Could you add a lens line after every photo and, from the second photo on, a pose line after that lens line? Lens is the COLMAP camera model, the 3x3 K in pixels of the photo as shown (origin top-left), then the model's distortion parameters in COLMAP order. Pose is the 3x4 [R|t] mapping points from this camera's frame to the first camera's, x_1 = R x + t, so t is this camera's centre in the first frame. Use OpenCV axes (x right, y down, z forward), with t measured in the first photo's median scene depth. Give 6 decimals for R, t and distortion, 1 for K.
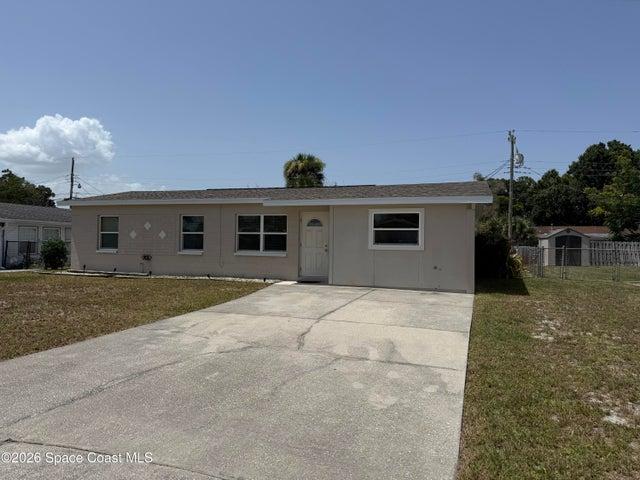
lens RADIAL K [[444.6, 0, 320.0], [0, 444.6, 240.0], [0, 0, 1]] dist [0.071566, -0.084440]
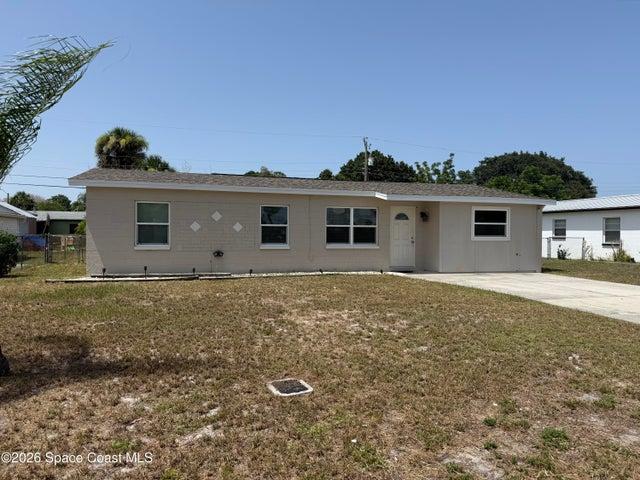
lens RADIAL K [[444.4, 0, 318.2], [0, 444.4, 246.4], [0, 0, 1]] dist [0.075151, -0.097853]
pose [[0.819883, -0.022870, 0.572074, -0.790093], [-0.000303, 0.999184, 0.040379, -0.009976], [-0.572531, -0.033280, 0.819207, 0.229802]]
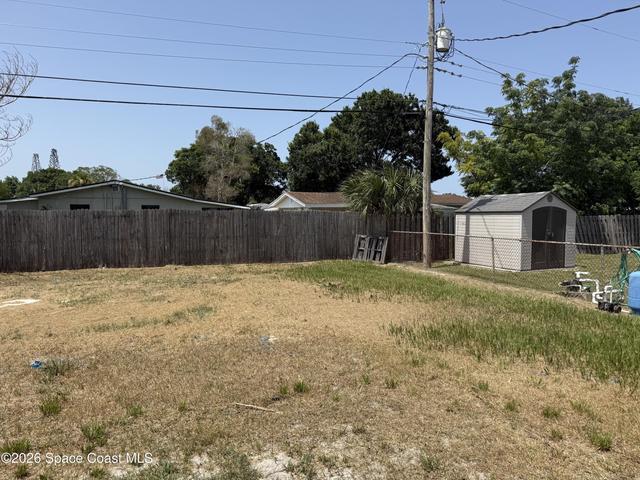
lens RADIAL K [[445.0, 0, 316.0], [0, 445.0, 241.0], [0, 0, 1]] dist [0.065459, -0.073479]
pose [[0.788223, -0.052677, 0.613131, 0.098037], [0.006422, 0.996979, 0.077399, -0.026223], [-0.615356, -0.057070, 0.786180, 1.608478]]
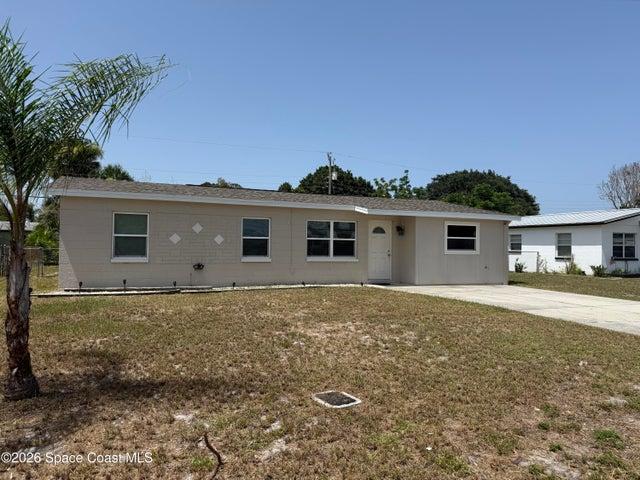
lens RADIAL K [[444.6, 0, 320.0], [0, 444.6, 240.0], [0, 0, 1]] dist [0.071566, -0.084440]
pose [[0.754095, 0.007459, 0.656723, -0.841888], [-0.007050, 0.999970, -0.003262, -0.009922], [-0.656727, -0.002170, 0.754125, 0.261489]]
